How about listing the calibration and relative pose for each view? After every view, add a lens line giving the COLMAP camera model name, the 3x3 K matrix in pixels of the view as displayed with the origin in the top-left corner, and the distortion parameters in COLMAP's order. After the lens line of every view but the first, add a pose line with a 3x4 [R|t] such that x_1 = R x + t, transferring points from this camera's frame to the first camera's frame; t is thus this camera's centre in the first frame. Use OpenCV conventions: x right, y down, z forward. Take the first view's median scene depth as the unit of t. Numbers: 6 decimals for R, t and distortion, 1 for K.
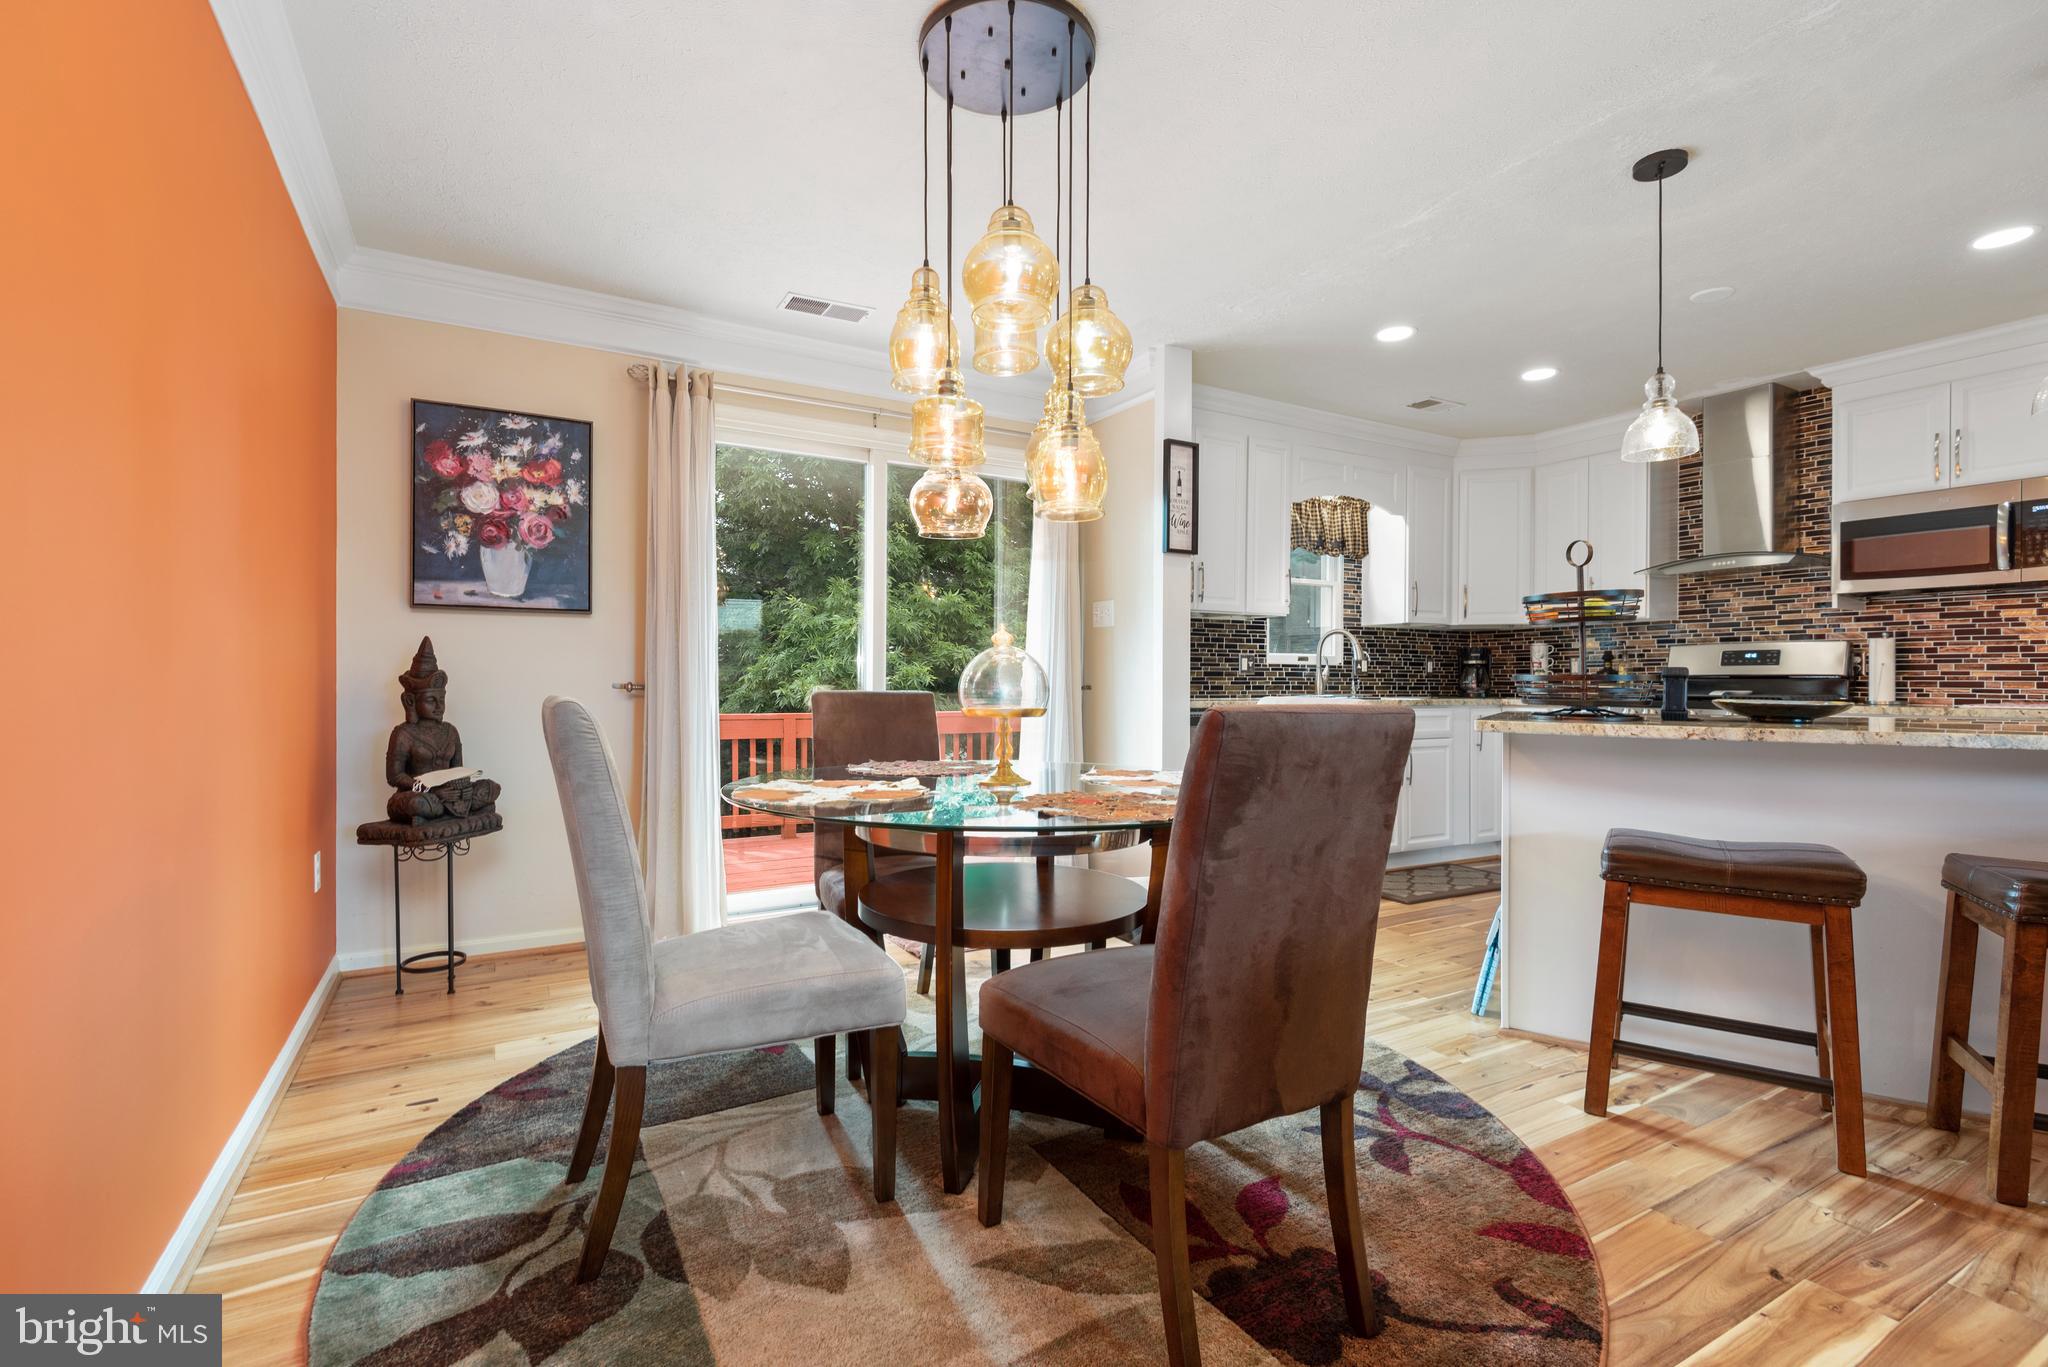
lens RADIAL K [[922.4, 0, 1037.9], [0, 922.4, 682.5], [0, 0, 1]] dist [0.000300, -0.007799]
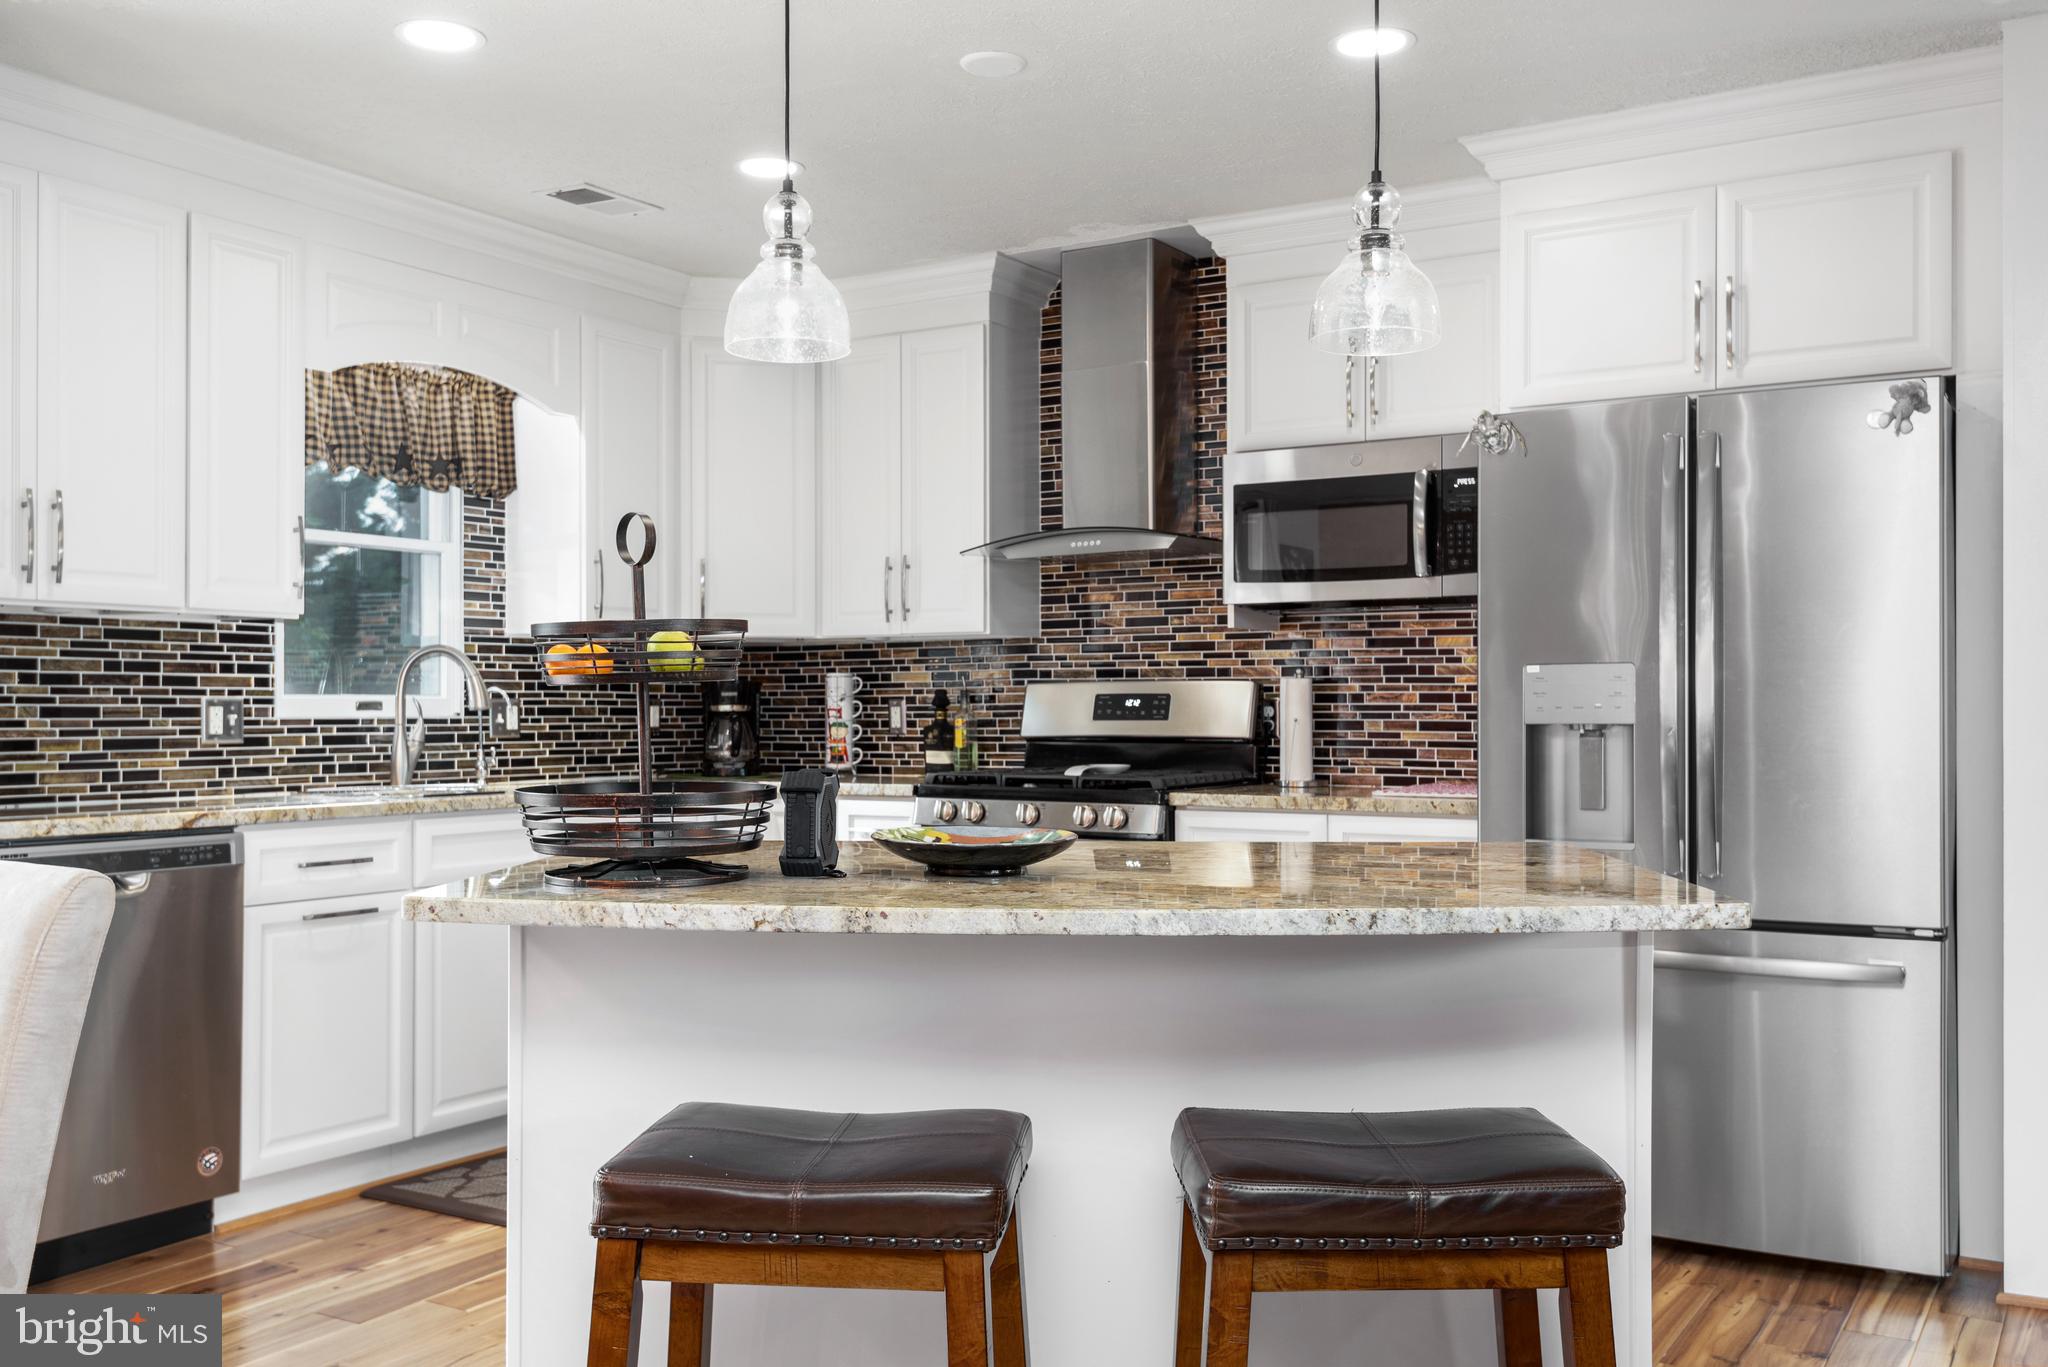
lens RADIAL K [[1831.2, 0, 1026.2], [0, 1831.2, 711.6], [0, 0, 1]] dist [0.045961, -0.004970]
pose [[0.867554, -0.007006, 0.497293, 0.142572], [0.009176, 0.999956, -0.001920, -0.022757], [-0.497258, 0.006229, 0.867581, 0.026647]]
